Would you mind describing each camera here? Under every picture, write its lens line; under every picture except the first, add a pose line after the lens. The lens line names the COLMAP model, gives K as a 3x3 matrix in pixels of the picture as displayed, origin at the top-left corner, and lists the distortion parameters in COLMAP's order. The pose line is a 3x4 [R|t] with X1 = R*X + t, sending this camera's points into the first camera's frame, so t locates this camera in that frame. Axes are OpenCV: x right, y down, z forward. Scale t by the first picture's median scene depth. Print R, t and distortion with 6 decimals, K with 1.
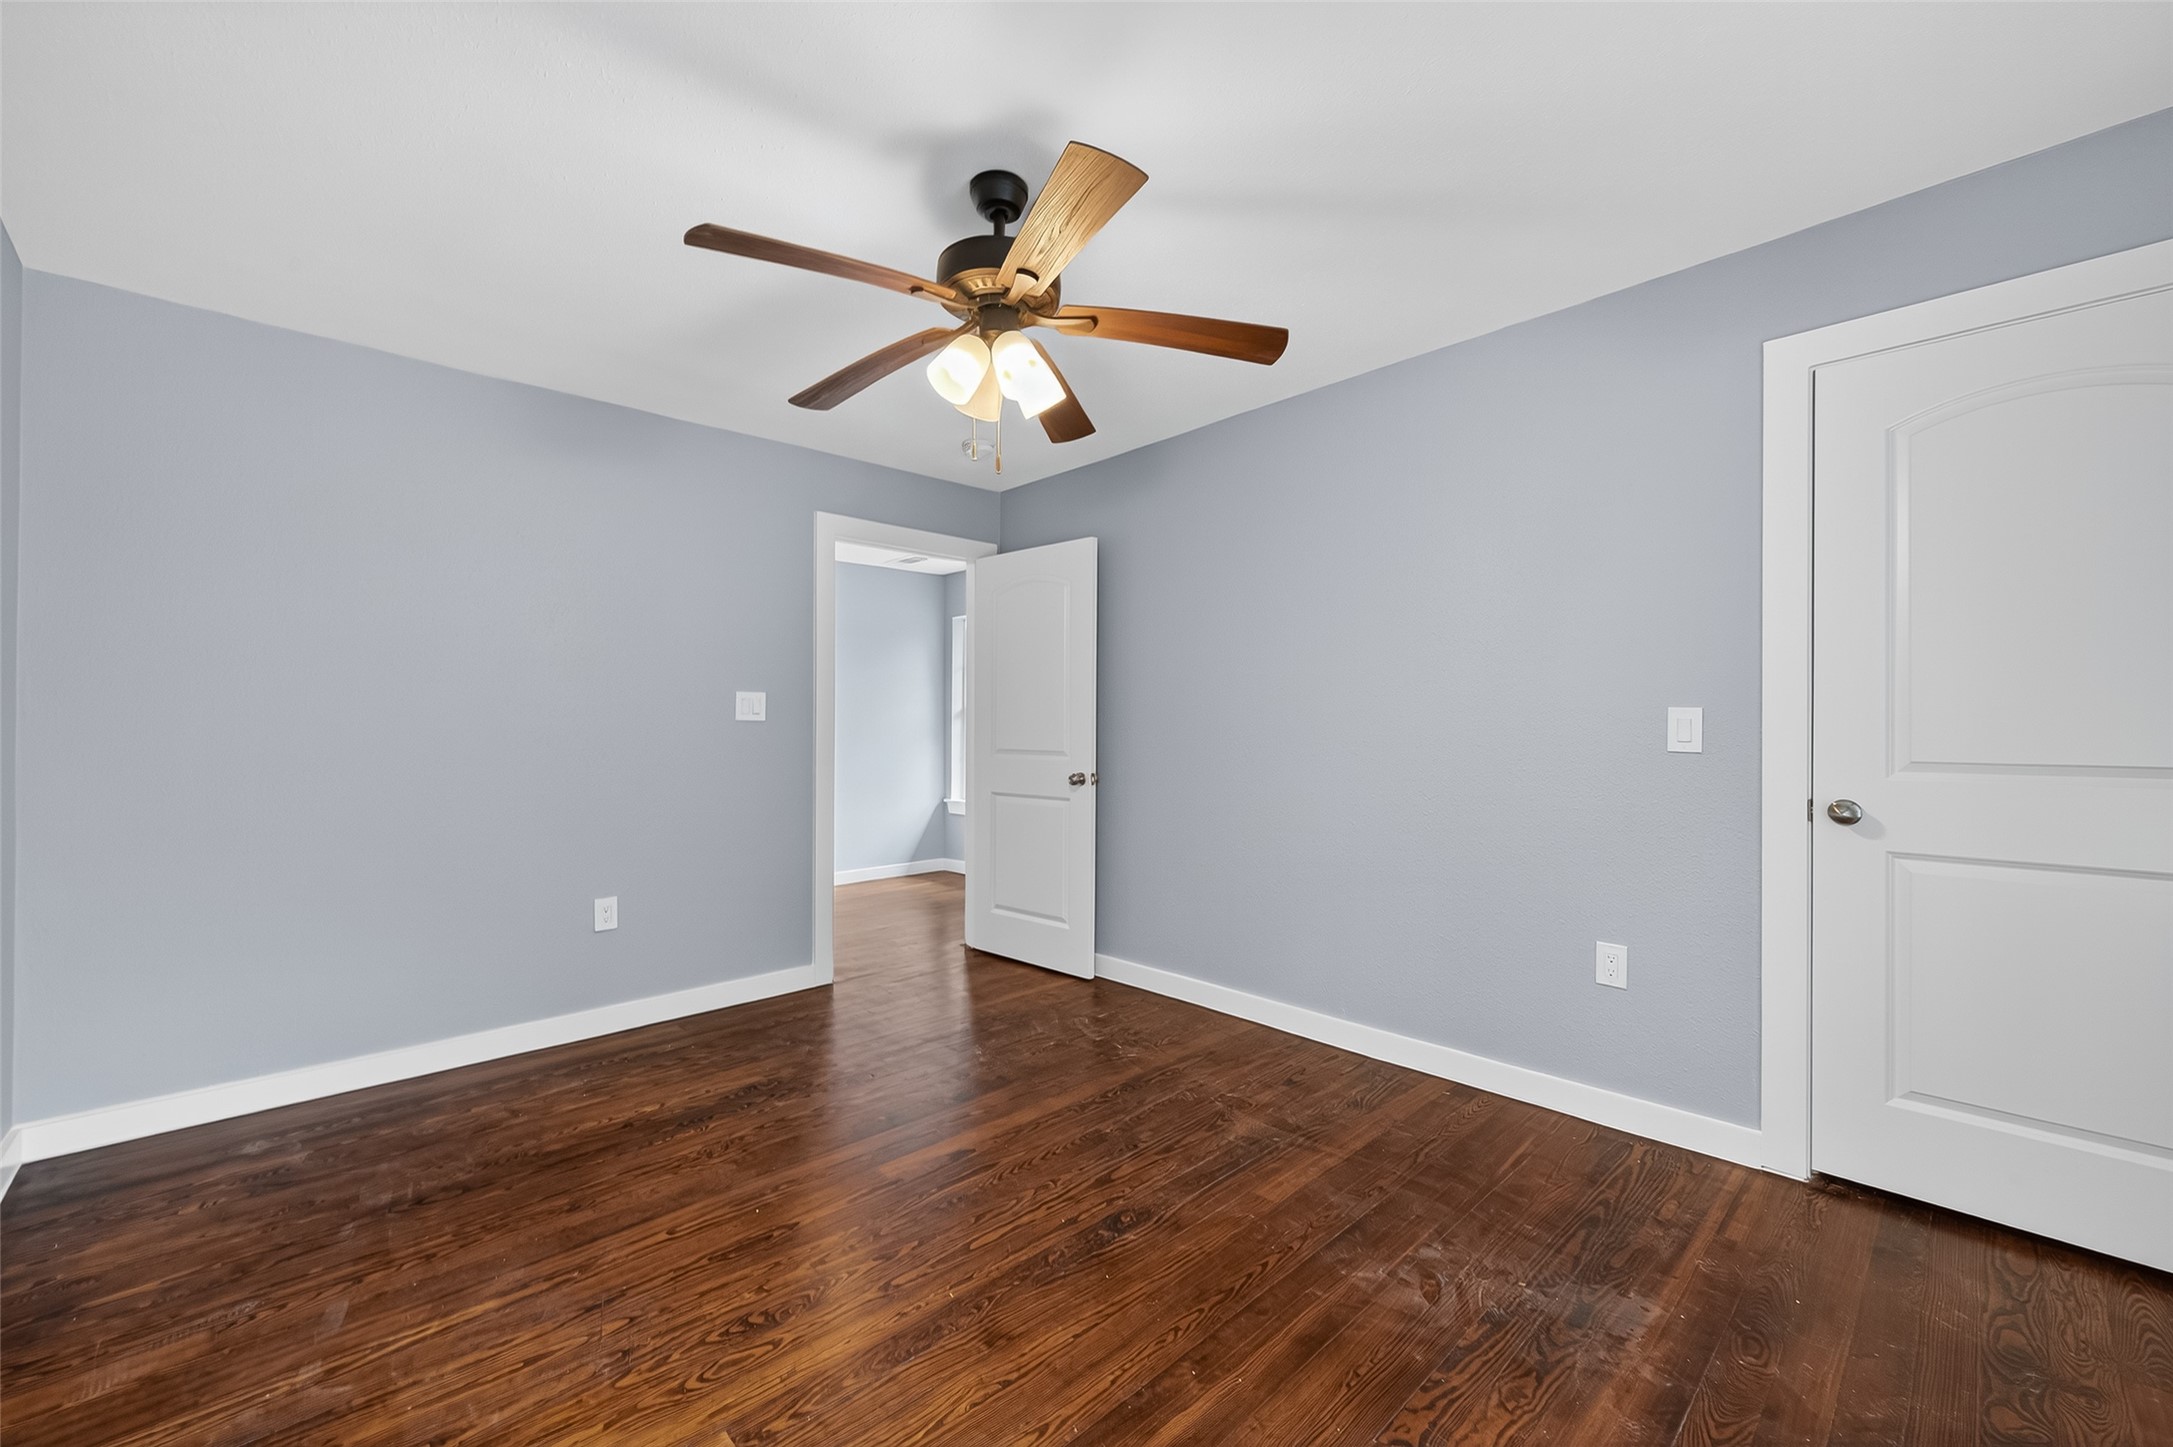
lens RADIAL K [[845.6, 0, 1086.5], [0, 845.6, 723.5], [0, 0, 1]] dist [0.001932, -0.000358]
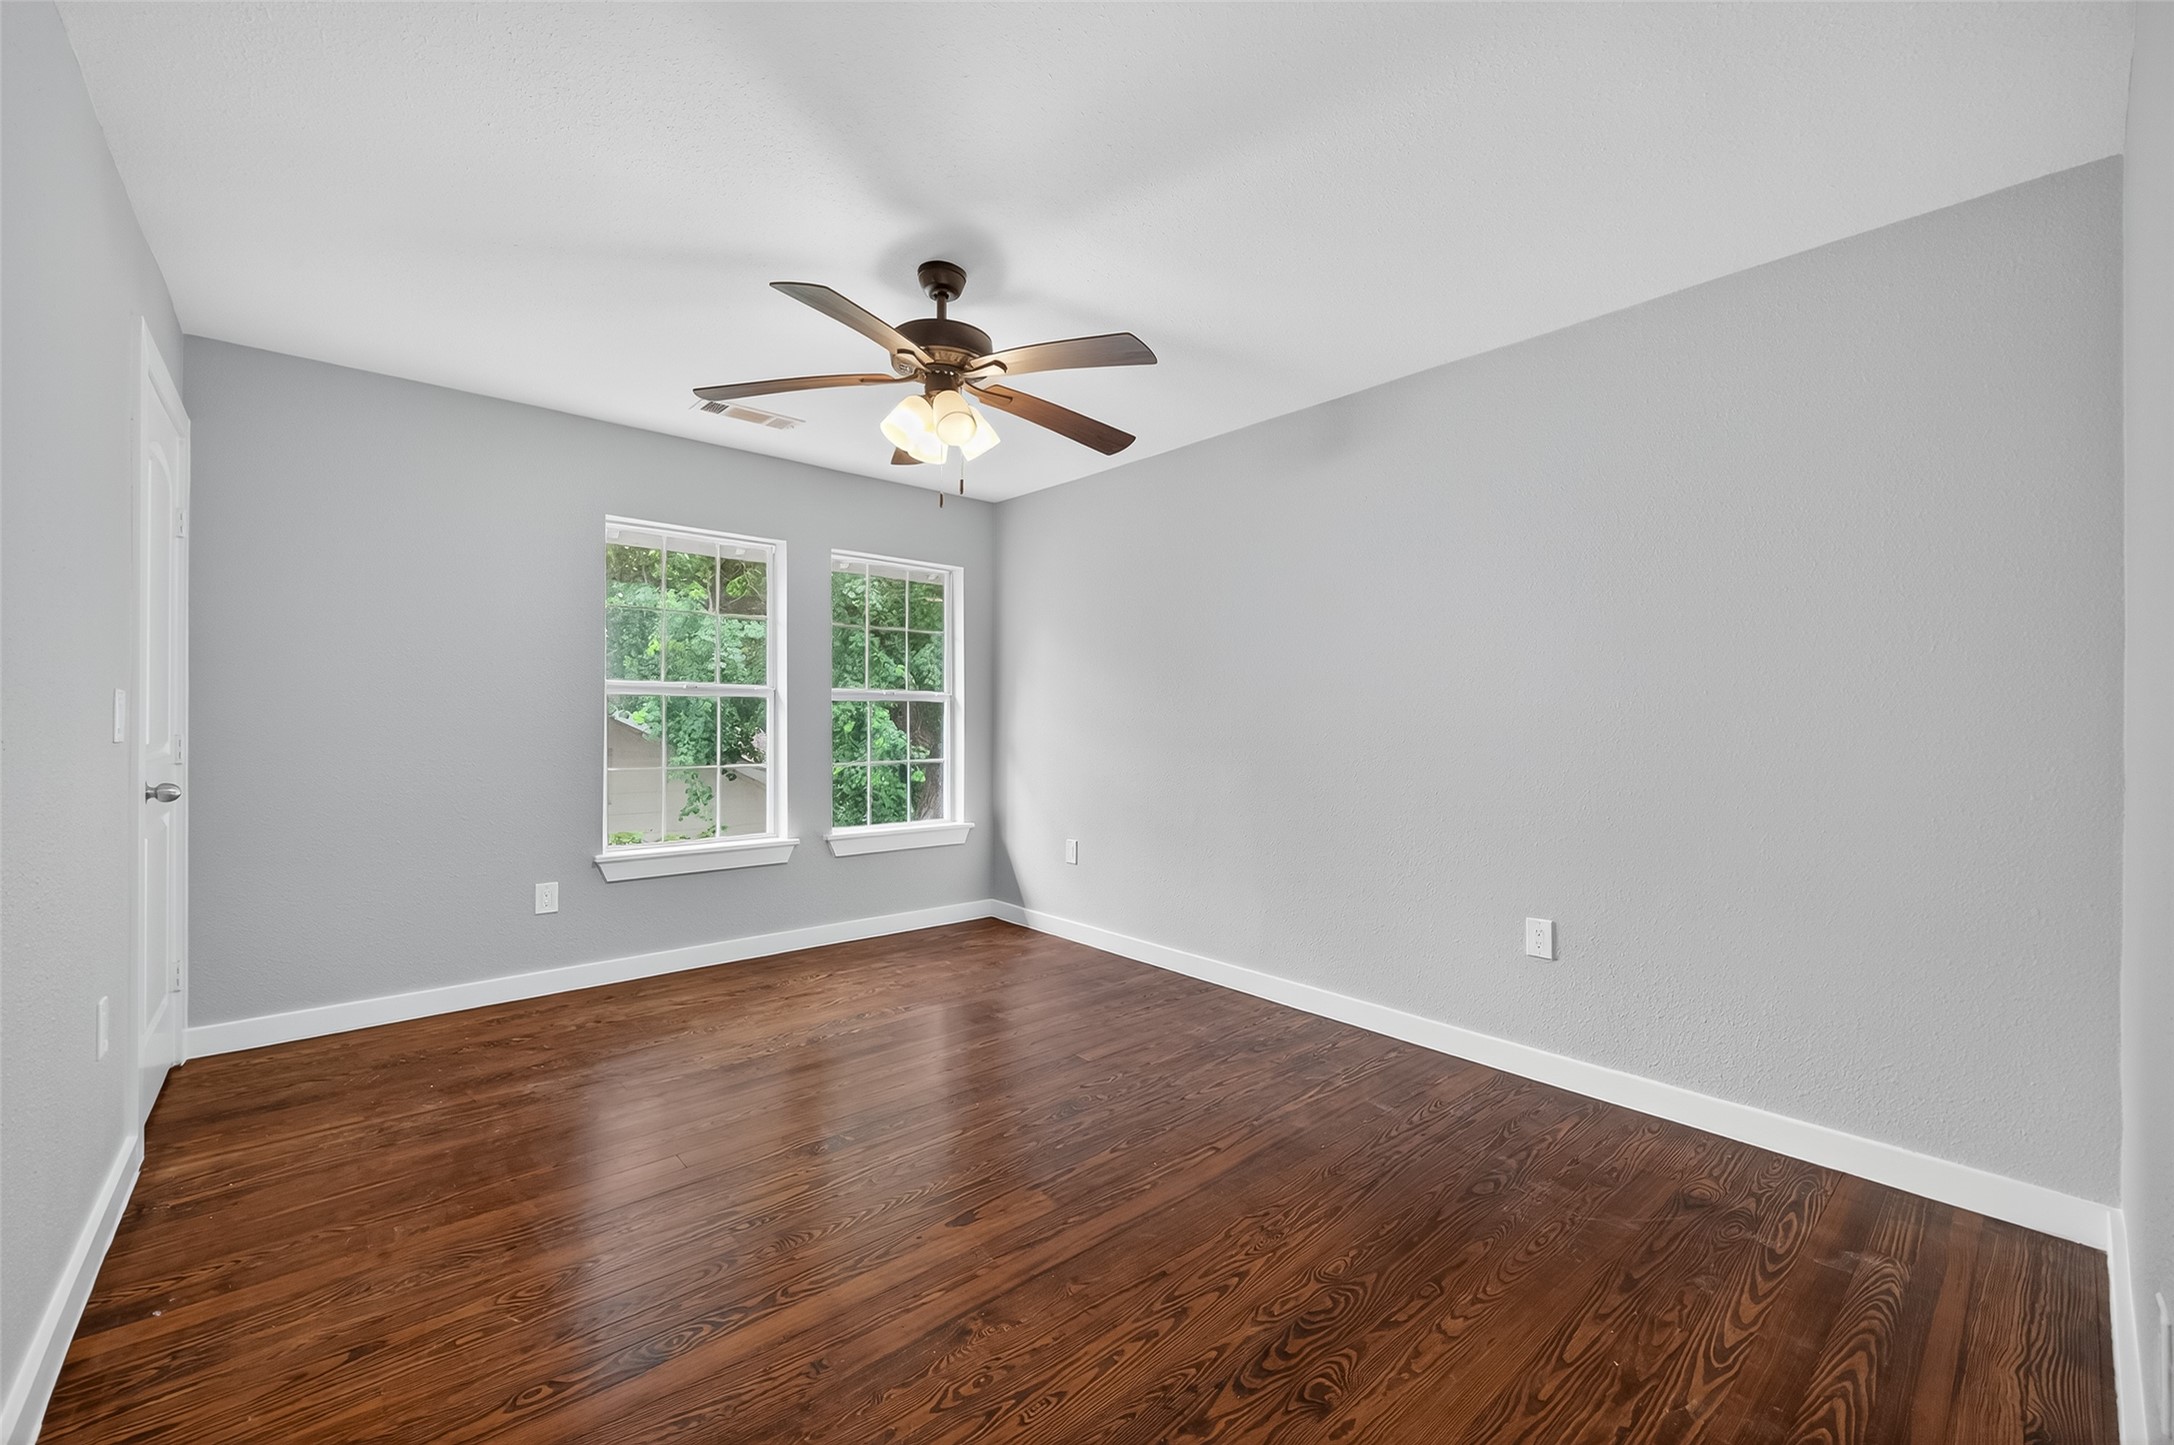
lens RADIAL K [[846.0, 0, 1087.0], [0, 846.0, 722.5], [0, 0, 1]] dist [0.001932, -0.000358]
pose [[-0.999220, -0.003106, 0.039376, -0.340339], [-0.003275, 0.999986, -0.004236, 0.018949], [-0.039363, -0.004362, -0.999215, 2.066657]]
